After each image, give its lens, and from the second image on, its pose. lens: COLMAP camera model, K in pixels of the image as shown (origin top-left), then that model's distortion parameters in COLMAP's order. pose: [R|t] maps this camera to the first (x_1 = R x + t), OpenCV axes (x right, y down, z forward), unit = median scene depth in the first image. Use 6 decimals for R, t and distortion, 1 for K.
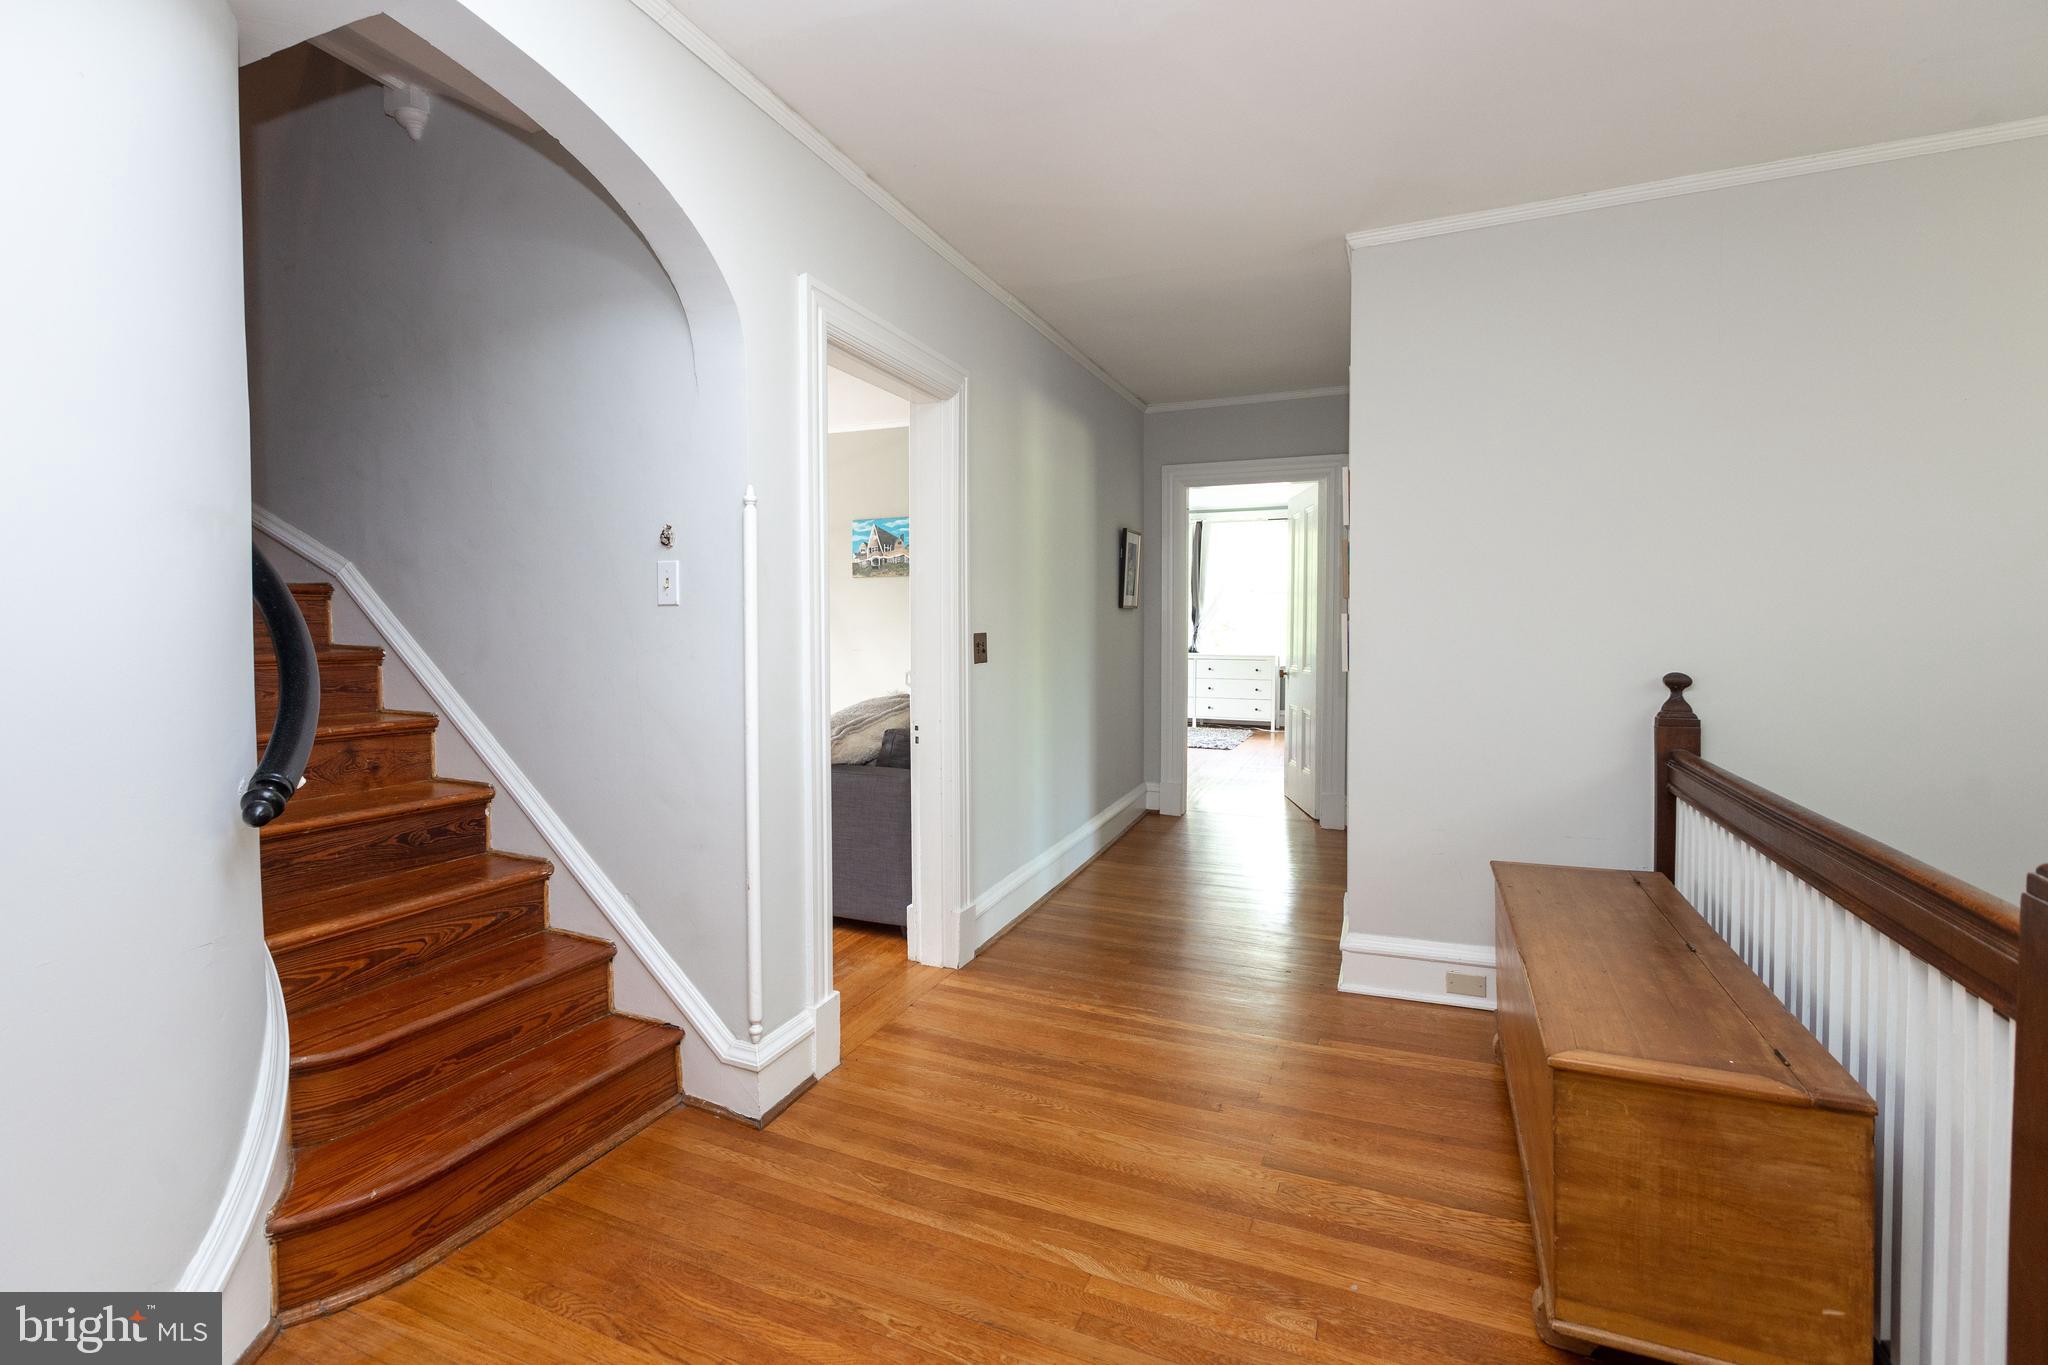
lens RADIAL K [[980.0, 0, 963.3], [0, 980.0, 649.0], [0, 0, 1]] dist [0.001542, -0.001525]
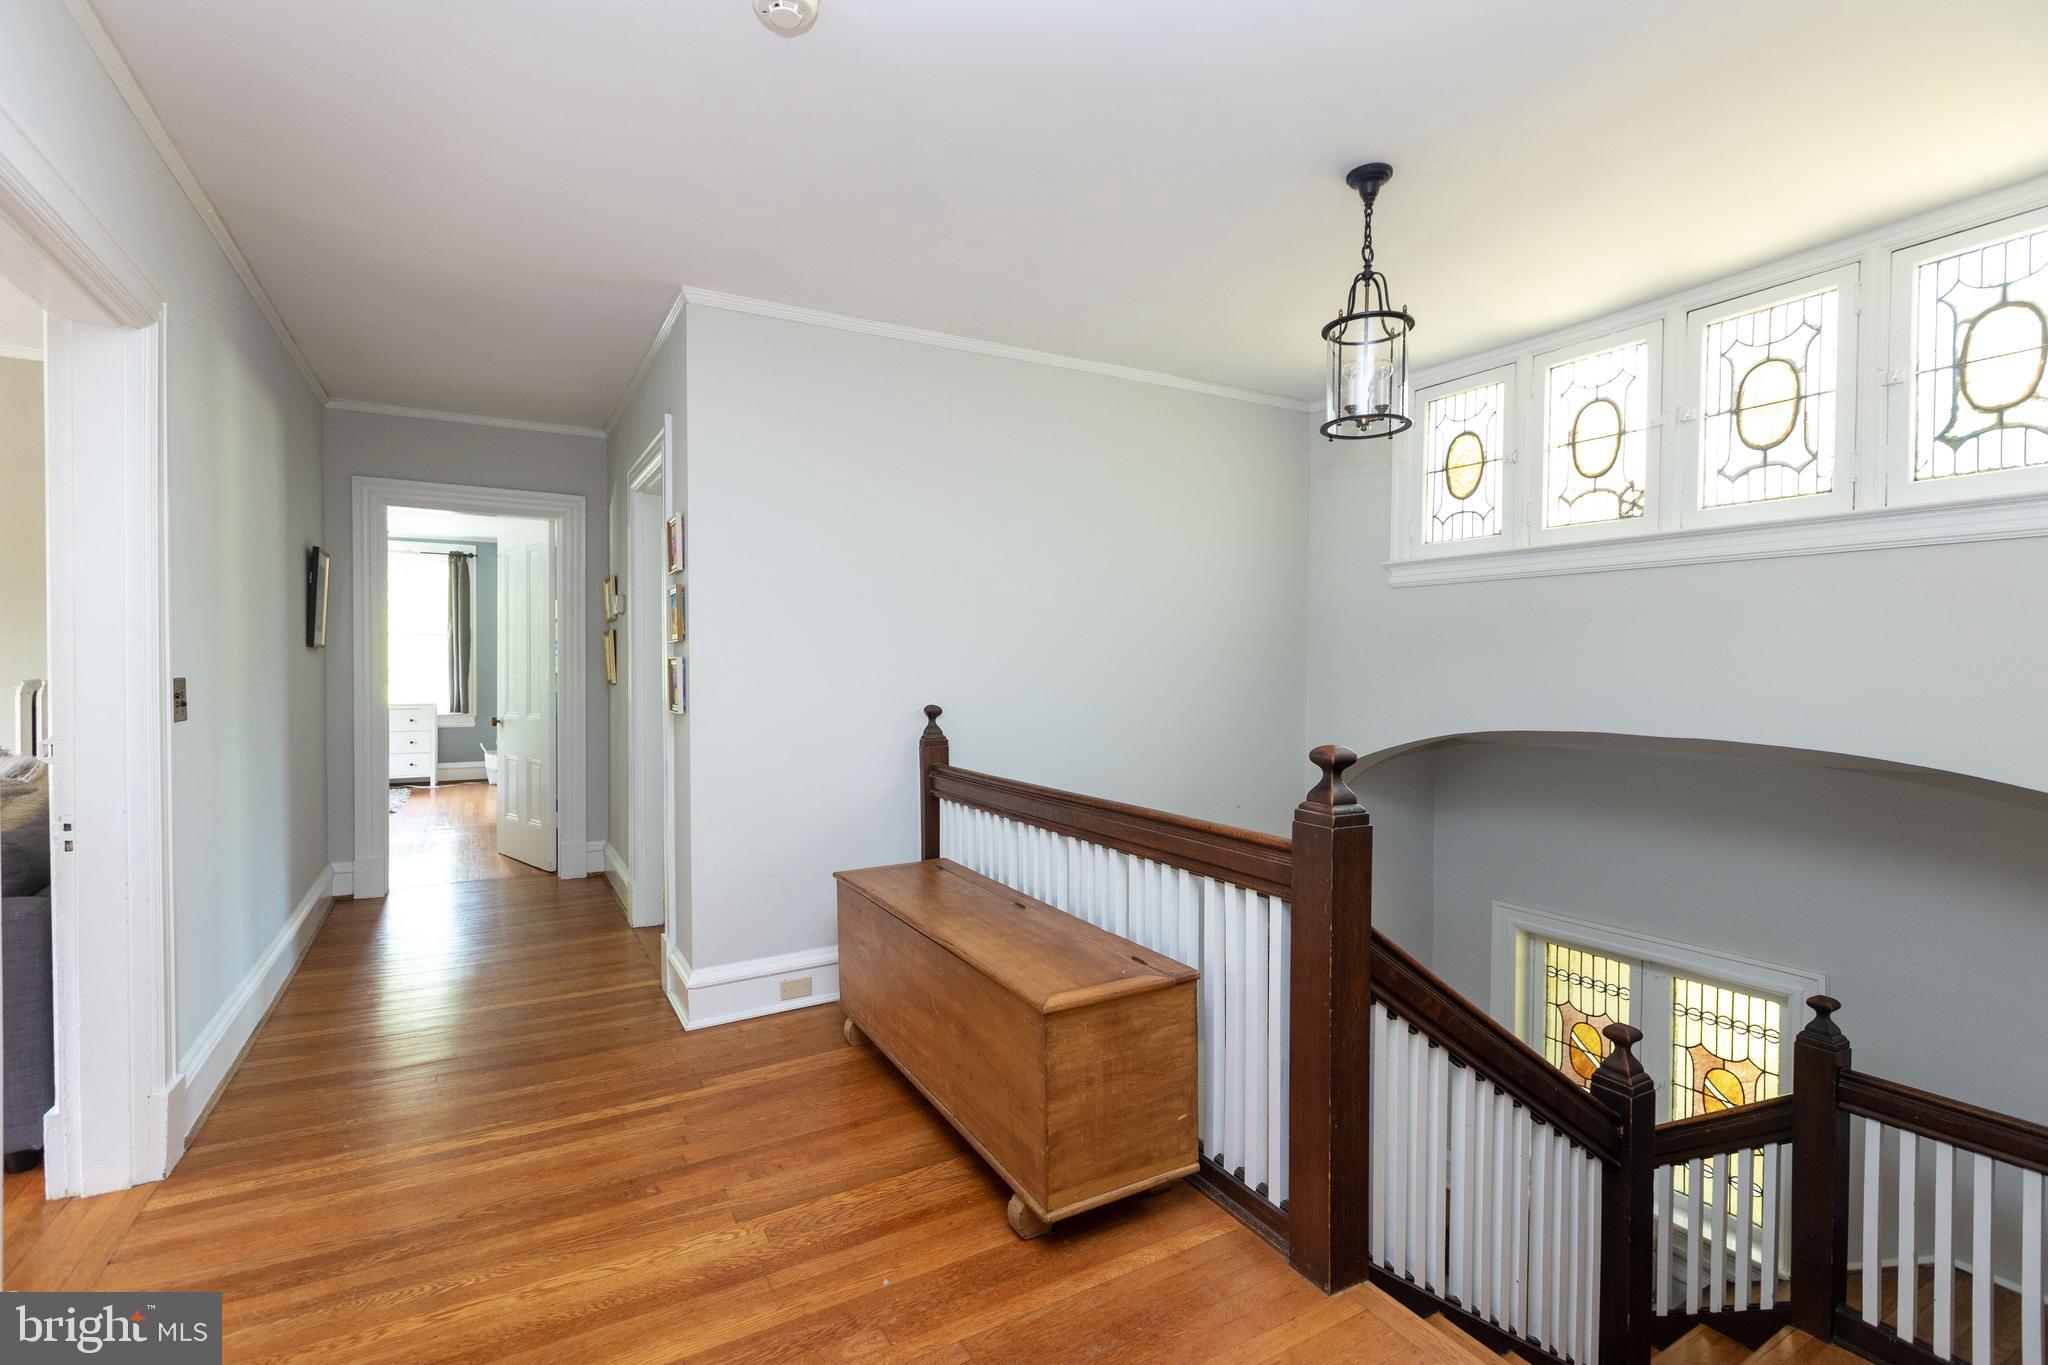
lens RADIAL K [[930.3, 0, 1027.3], [0, 930.3, 677.2], [0, 0, 1]] dist [-0.000687, -0.000963]
pose [[0.577475, -0.004314, 0.816397, -0.234167], [0.019058, 0.999785, -0.008198, -0.000156], [-0.816186, 0.020293, 0.577433, 0.186795]]
